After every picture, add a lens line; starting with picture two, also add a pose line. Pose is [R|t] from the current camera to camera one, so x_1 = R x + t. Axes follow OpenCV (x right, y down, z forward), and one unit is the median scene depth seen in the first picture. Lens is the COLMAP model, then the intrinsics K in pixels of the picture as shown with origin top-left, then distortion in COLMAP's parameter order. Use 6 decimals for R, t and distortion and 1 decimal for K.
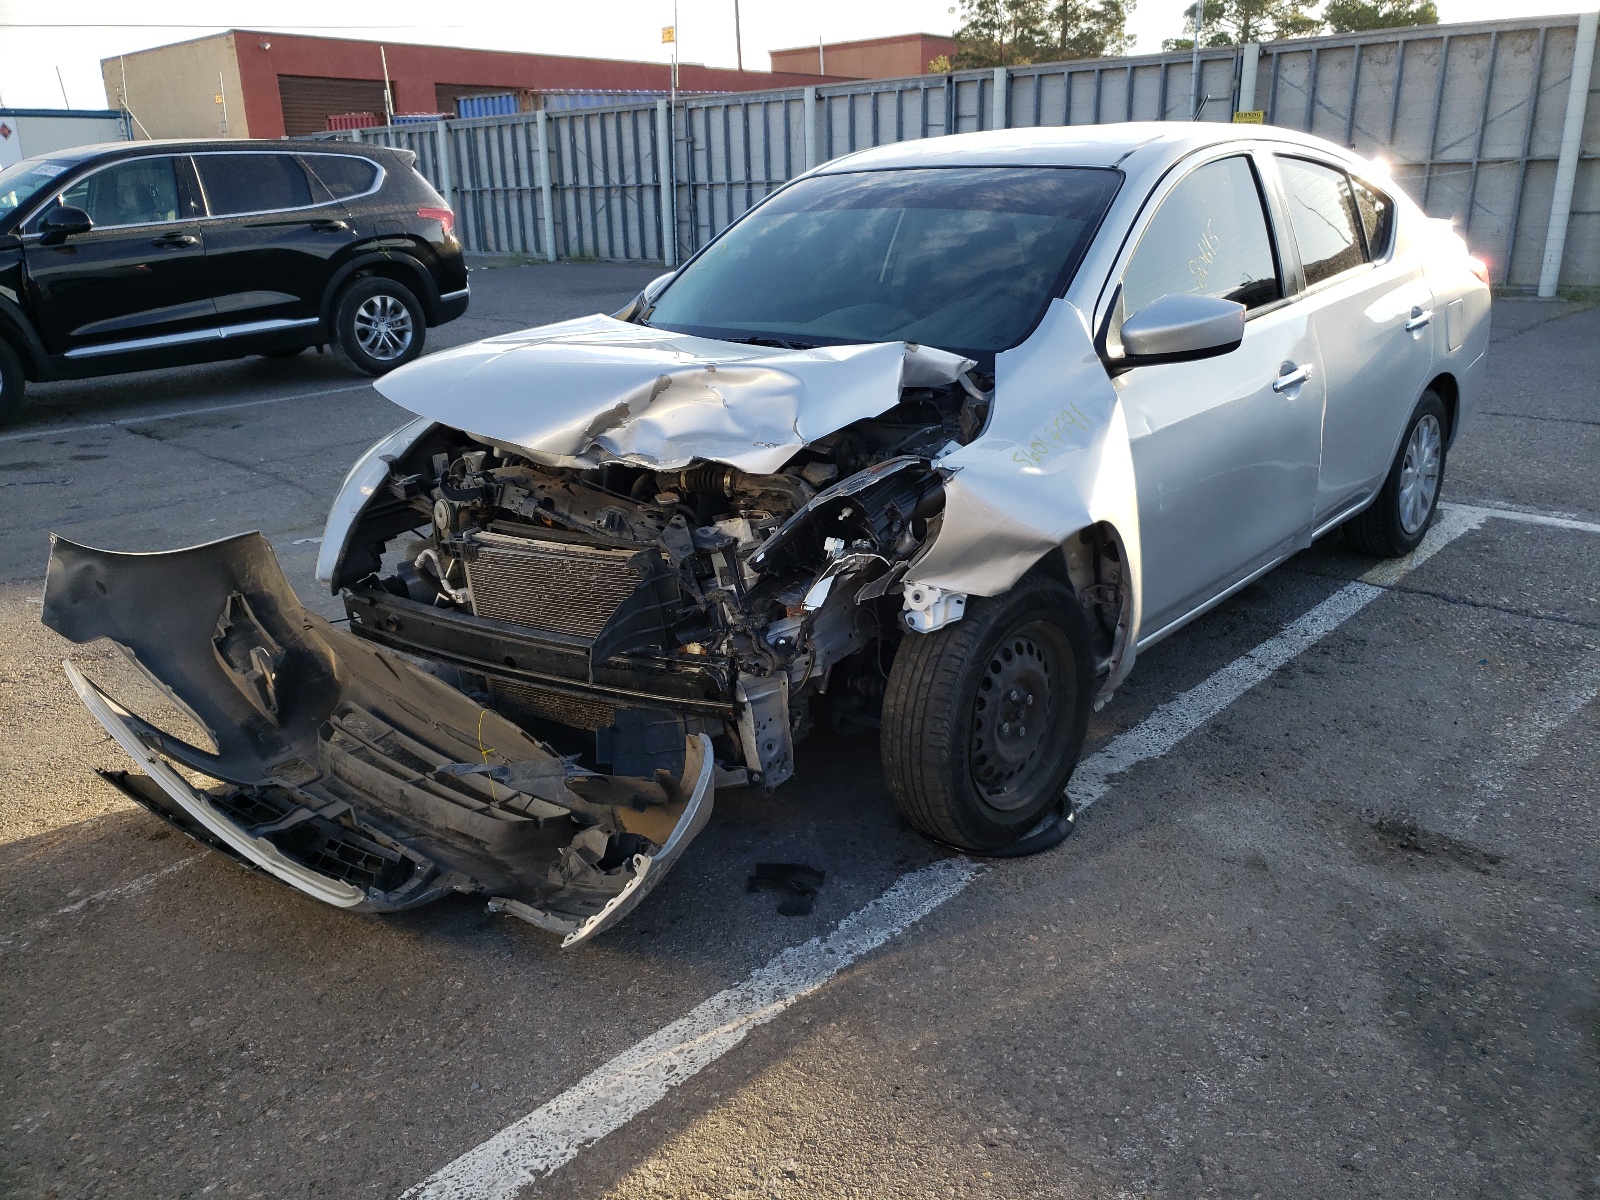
lens RADIAL K [[1248.6, 0, 800.0], [0, 1248.6, 600.0], [0, 0, 1]] dist [0.004052, 0.008950]
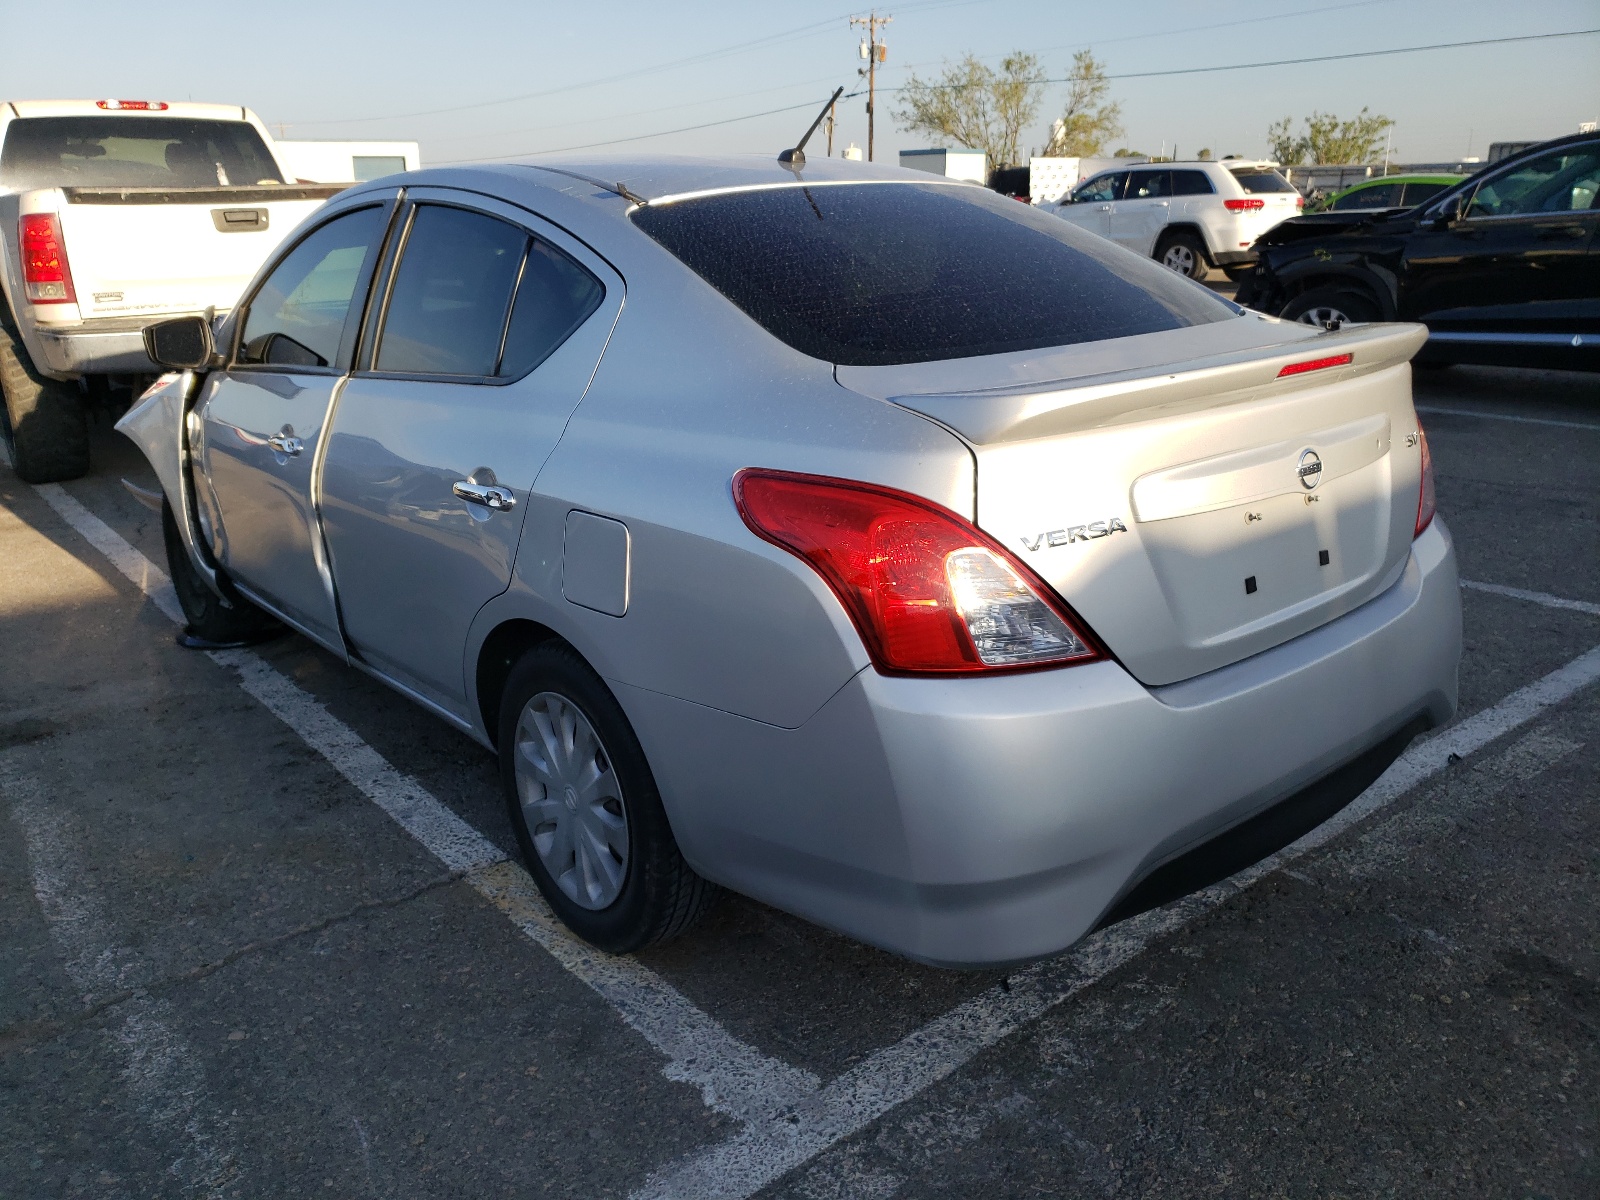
lens RADIAL K [[1248.6, 0, 800.0], [0, 1248.6, 600.0], [0, 0, 1]] dist [0.004052, 0.008950]
pose [[-0.145859, 0.324873, -0.934442, 1.179675], [-0.287204, 0.889960, 0.354238, -0.486327], [0.946699, 0.320045, -0.036504, 1.353551]]
